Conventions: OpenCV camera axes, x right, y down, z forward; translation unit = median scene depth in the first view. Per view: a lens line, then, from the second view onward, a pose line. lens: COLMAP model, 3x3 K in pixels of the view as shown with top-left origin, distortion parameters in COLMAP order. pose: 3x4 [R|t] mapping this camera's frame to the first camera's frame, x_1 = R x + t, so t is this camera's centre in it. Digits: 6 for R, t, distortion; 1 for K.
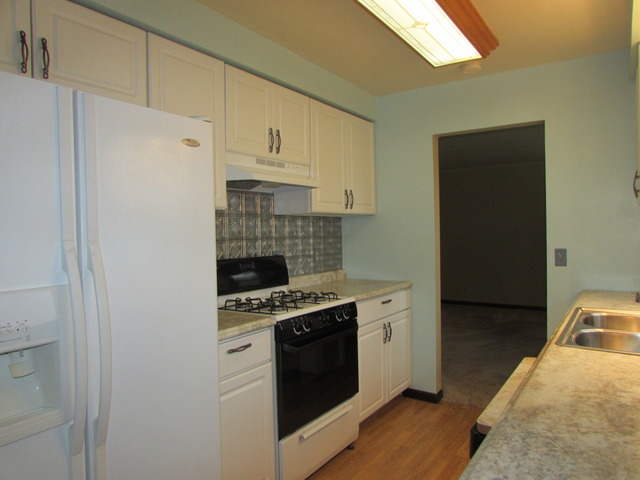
lens RADIAL K [[453.8, 0, 320.0], [0, 453.8, 240.0], [0, 0, 1]] dist [-0.009707, 0.003289]
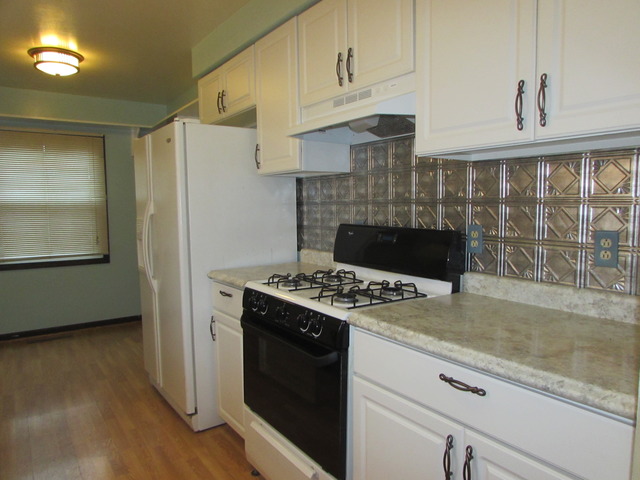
lens RADIAL K [[453.8, 0, 320.0], [0, 453.8, 240.0], [0, 0, 1]] dist [-0.009707, 0.003289]
pose [[-0.359017, 0.097630, -0.928211, 0.574611], [-0.000054, 0.994512, 0.104624, -0.017997], [0.933331, 0.037612, -0.357042, 1.149110]]
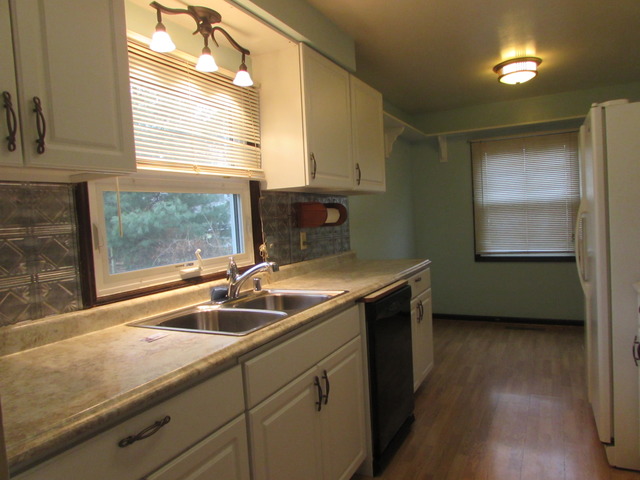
lens RADIAL K [[453.2, 0, 320.0], [0, 453.2, 240.0], [0, 0, 1]] dist [-0.024791, -0.001849]
pose [[-0.989103, 0.079947, -0.123625, 0.414145], [0.071077, 0.994679, 0.074574, -0.020238], [0.128929, 0.064974, -0.989523, 1.280681]]
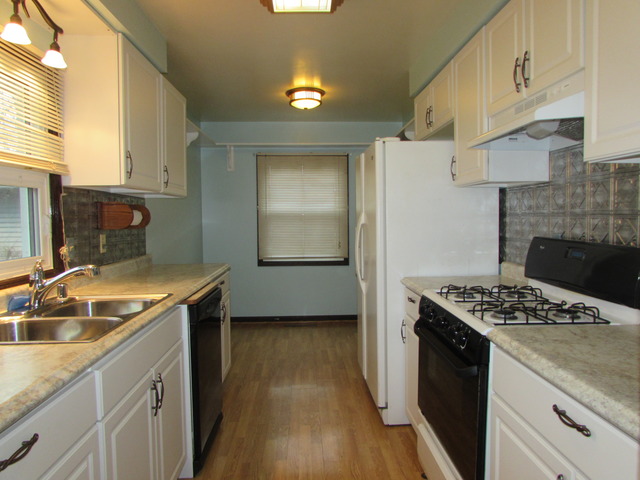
lens RADIAL K [[453.8, 0, 320.0], [0, 453.8, 240.0], [0, 0, 1]] dist [-0.009707, 0.003289]
pose [[-0.800553, 0.059634, -0.596287, 0.534273], [0.013750, 0.996602, 0.081209, -0.022799], [0.599104, 0.056813, -0.798653, 1.288246]]
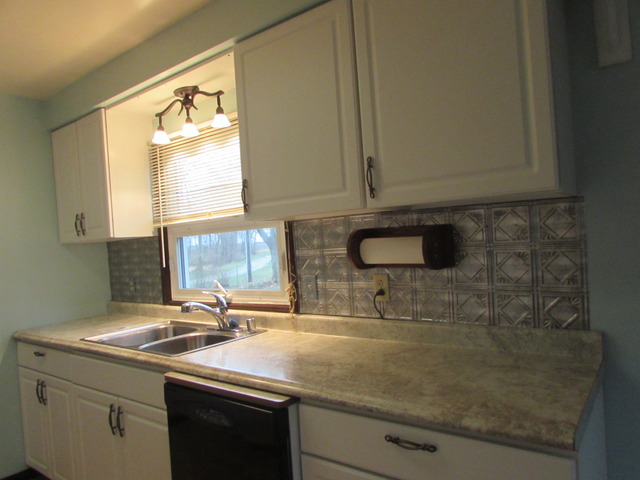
lens RADIAL K [[453.8, 0, 320.0], [0, 453.8, 240.0], [0, 0, 1]] dist [-0.009707, 0.003289]
pose [[0.056408, 0.022808, 0.998147, -0.347948], [0.074184, 0.996880, -0.026971, -0.005619], [-0.995648, 0.075568, 0.054540, 0.283401]]
